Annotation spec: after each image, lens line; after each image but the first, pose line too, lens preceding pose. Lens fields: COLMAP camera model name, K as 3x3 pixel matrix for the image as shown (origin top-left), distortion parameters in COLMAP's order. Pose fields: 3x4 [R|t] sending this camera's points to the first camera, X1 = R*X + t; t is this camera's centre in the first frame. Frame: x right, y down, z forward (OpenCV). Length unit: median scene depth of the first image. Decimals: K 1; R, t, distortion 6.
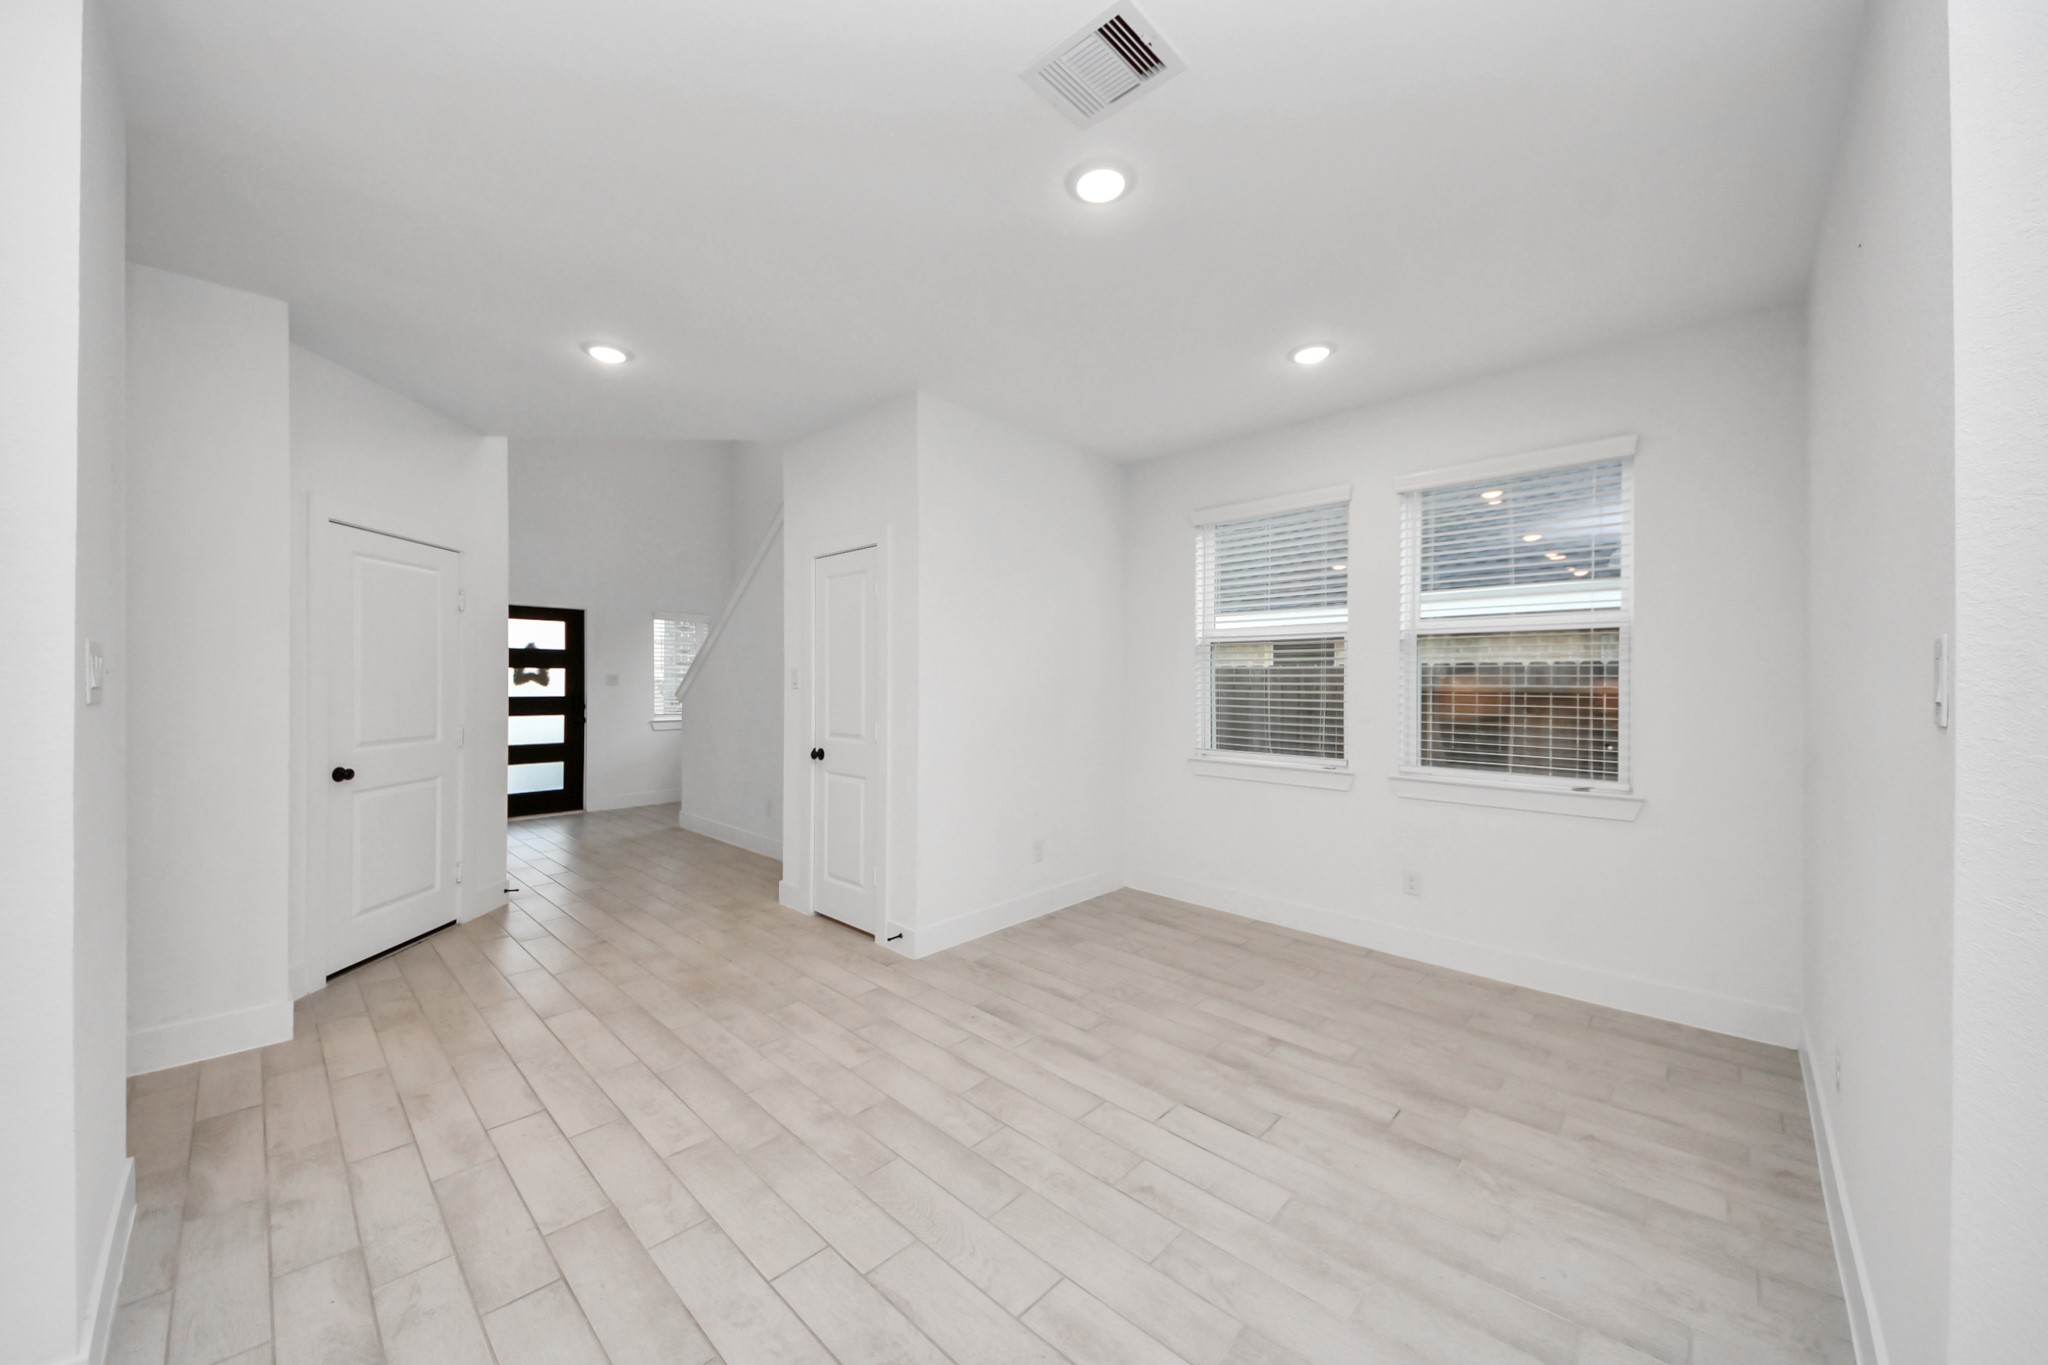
lens RADIAL K [[750.0, 0, 1032.1], [0, 750.0, 688.0], [0, 0, 1]] dist [0.002590, -0.001712]
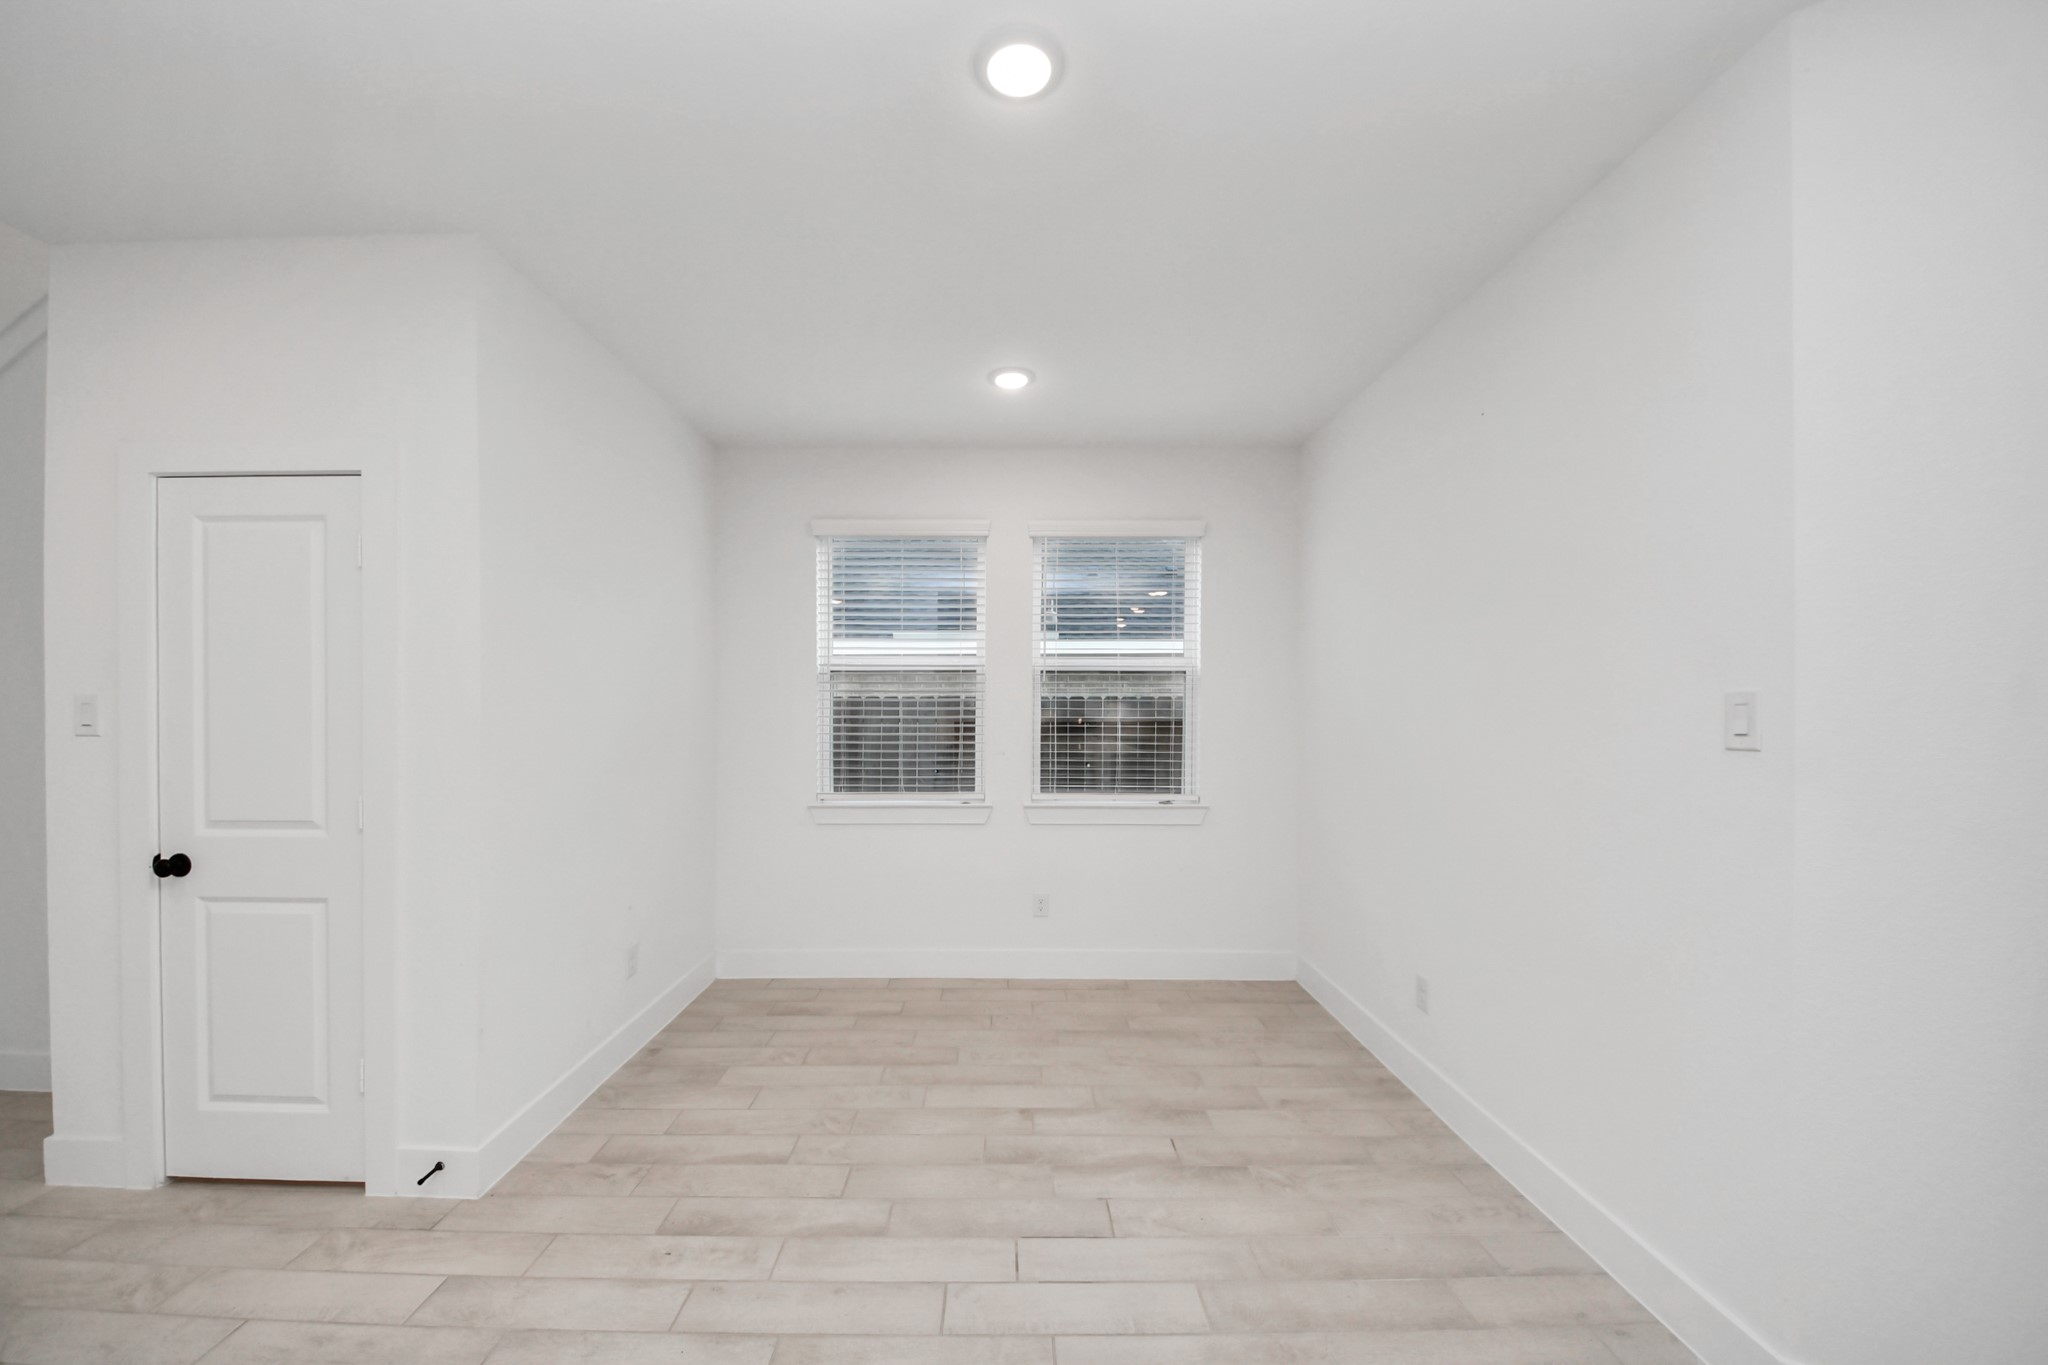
lens RADIAL K [[750.0, 0, 1017.2], [0, 750.0, 692.8], [0, 0, 1]] dist [0.002590, -0.001712]
pose [[0.731032, 0.011373, 0.682248, -0.251798], [0.014506, 0.999376, -0.032203, -0.004526], [-0.682189, 0.033438, 0.730411, 0.274450]]
